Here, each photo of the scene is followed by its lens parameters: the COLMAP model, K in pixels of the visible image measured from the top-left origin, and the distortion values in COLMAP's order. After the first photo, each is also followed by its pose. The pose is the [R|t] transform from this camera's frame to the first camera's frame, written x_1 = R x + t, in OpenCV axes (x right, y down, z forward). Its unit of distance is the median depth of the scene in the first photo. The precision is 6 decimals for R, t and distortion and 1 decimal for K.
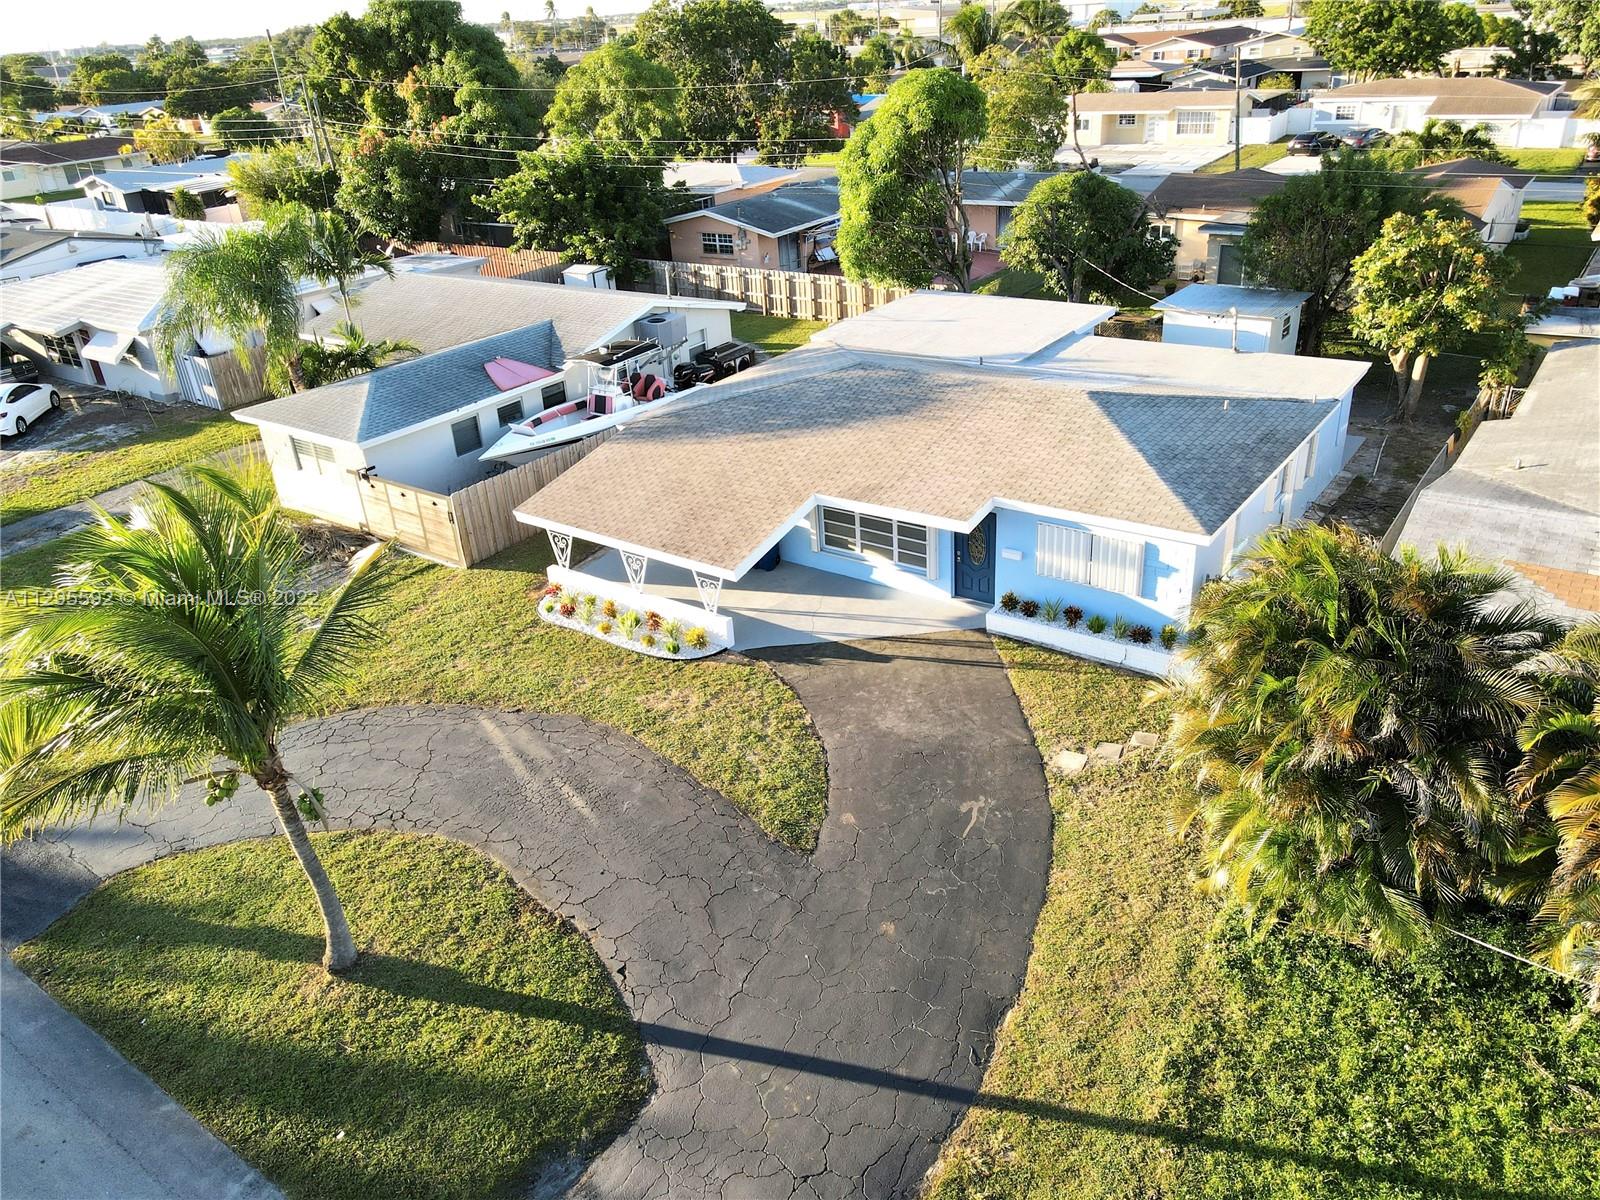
lens RADIAL K [[1173.9, 0, 803.7], [0, 1173.9, 604.7], [0, 0, 1]] dist [0.007164, 0.027760]
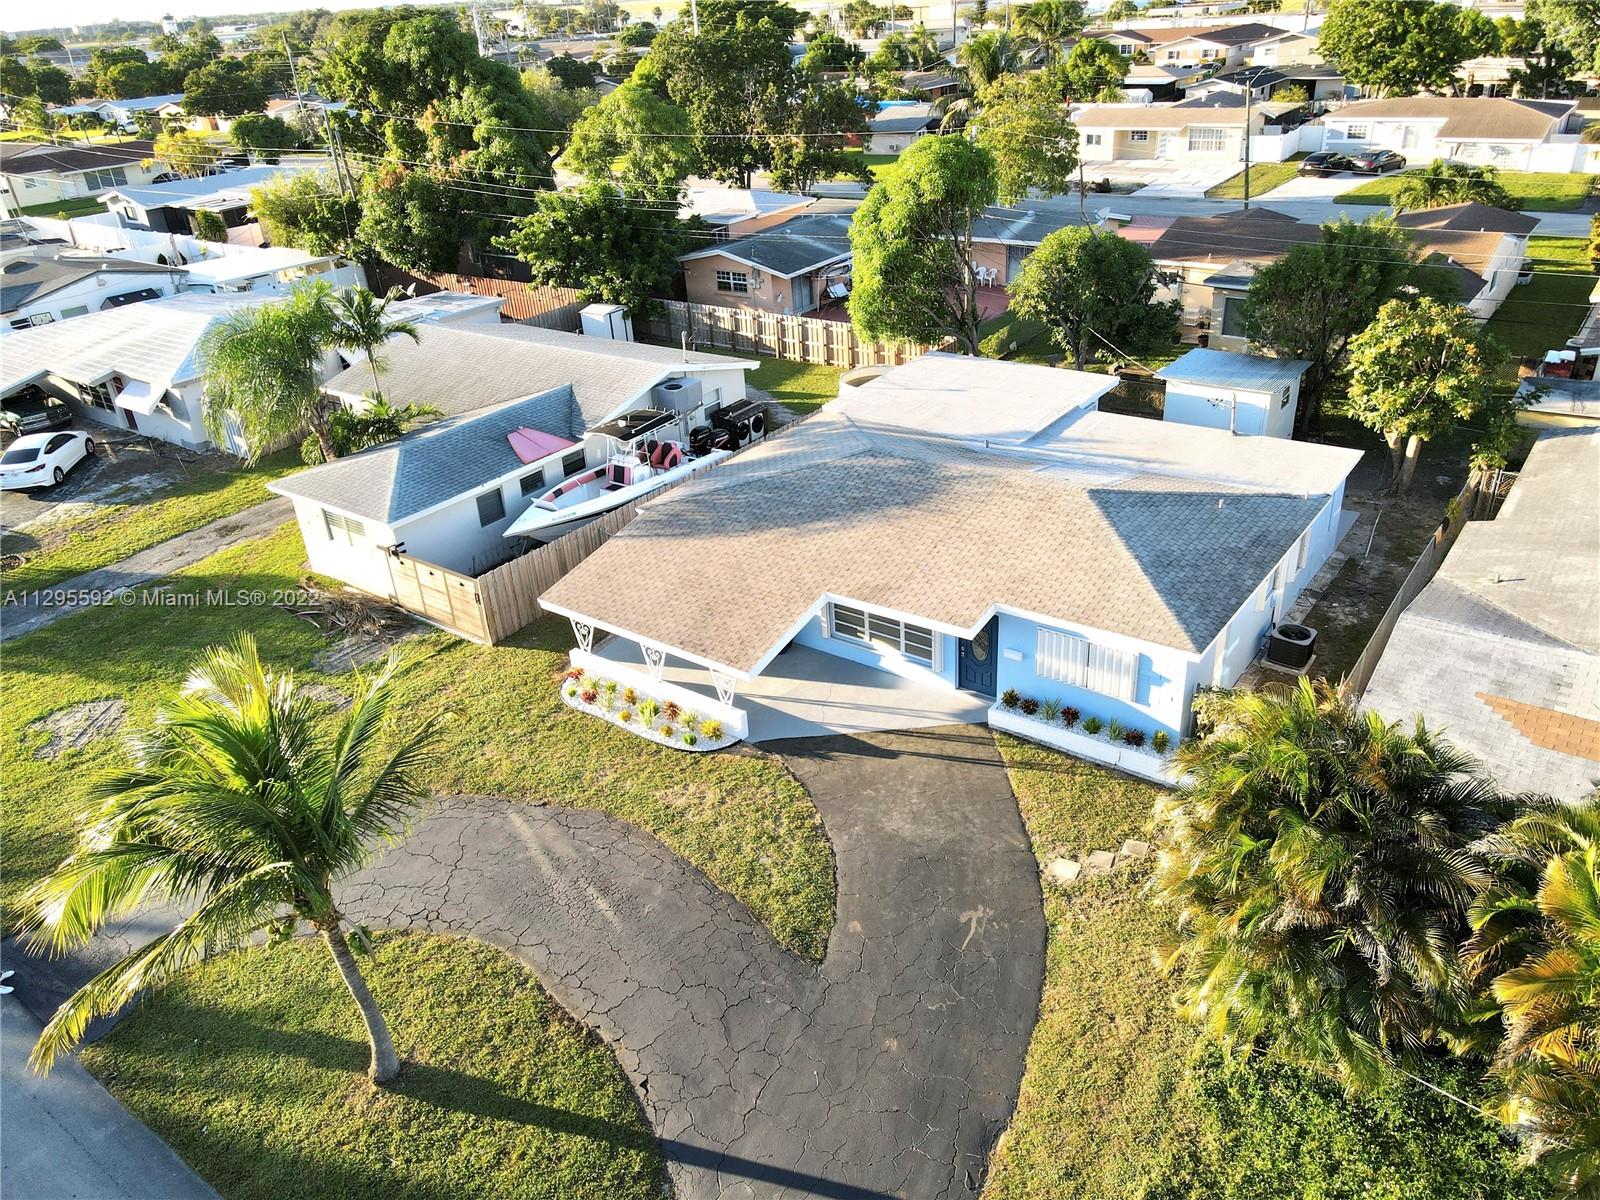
lens RADIAL K [[1173.9, 0, 803.9], [0, 1173.9, 605.9], [0, 0, 1]] dist [0.007164, 0.027760]
pose [[0.999942, 0.007674, -0.007544, -0.002204], [-0.007545, 0.999826, 0.017061, -0.098350], [0.007674, -0.017004, 0.999826, -0.048354]]
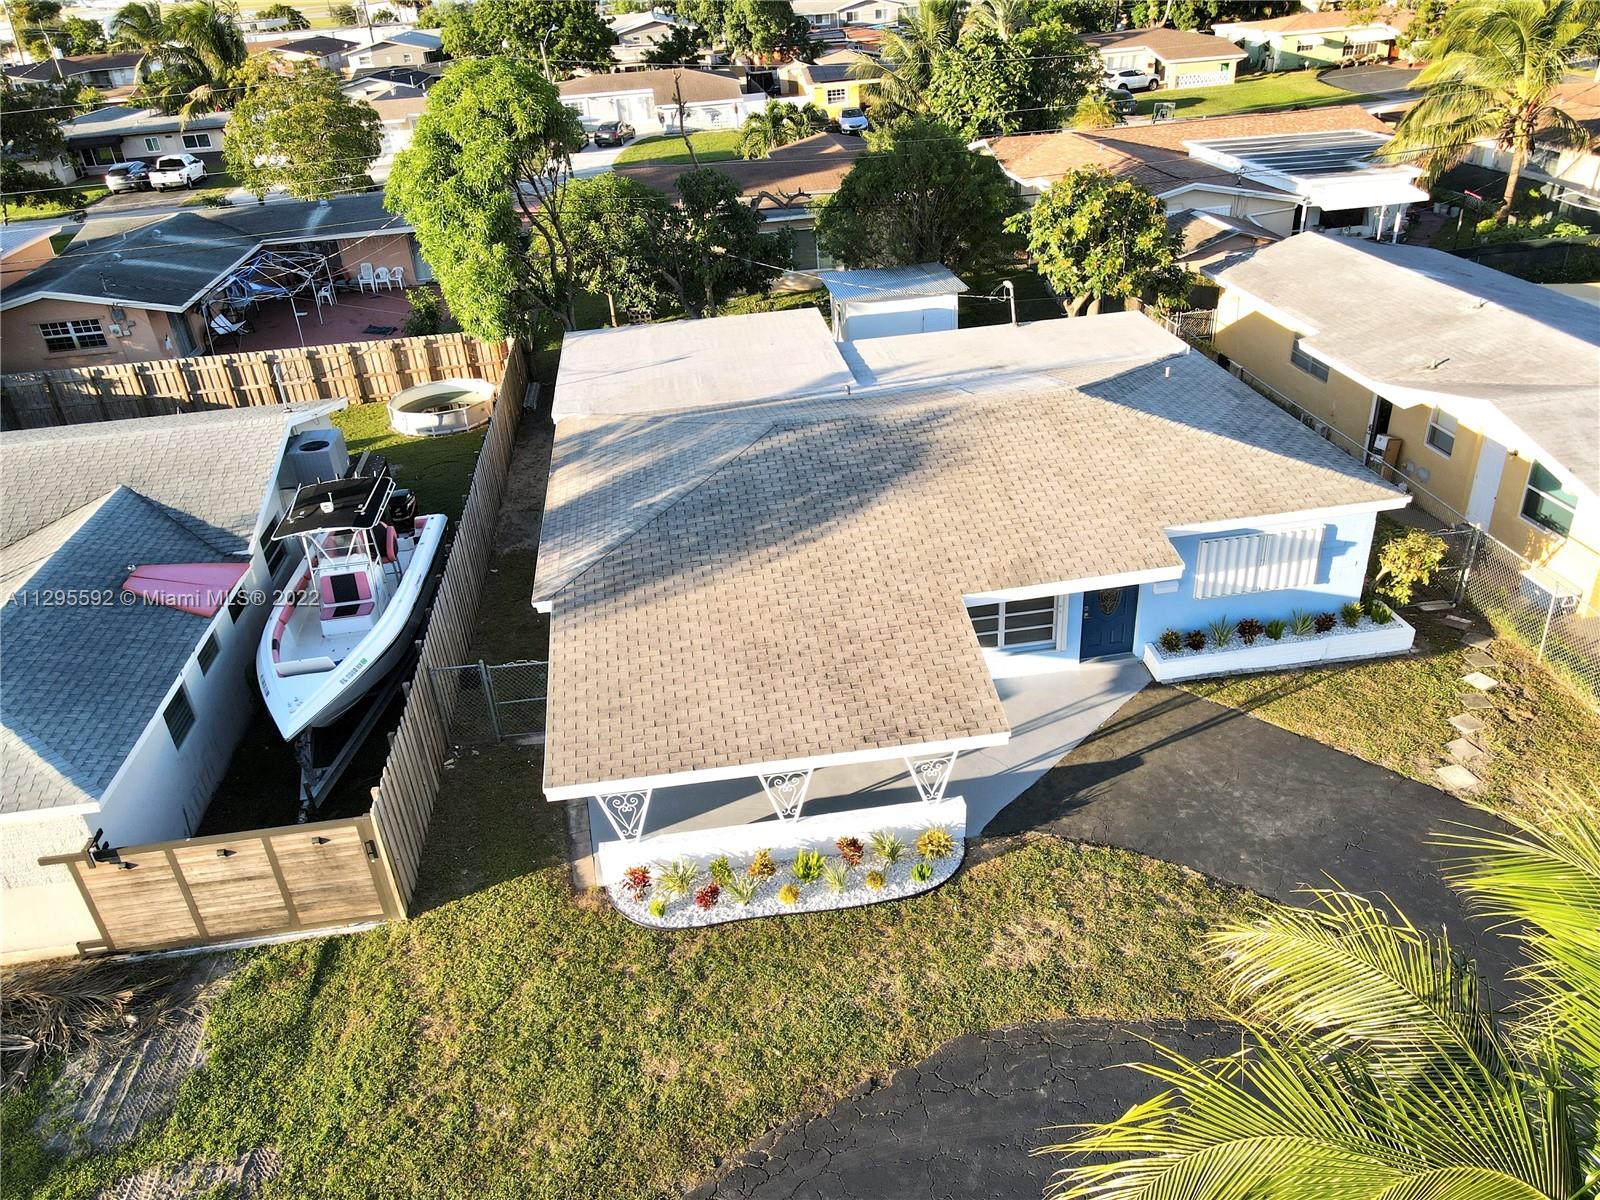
lens RADIAL K [[1173.9, 0, 808.1], [0, 1173.9, 604.5], [0, 0, 1]] dist [0.007164, 0.027760]
pose [[0.732099, -0.322592, 0.599971, -0.501605], [0.329250, 0.938617, 0.102915, -0.194620], [-0.596343, 0.122197, 0.793374, 0.462854]]
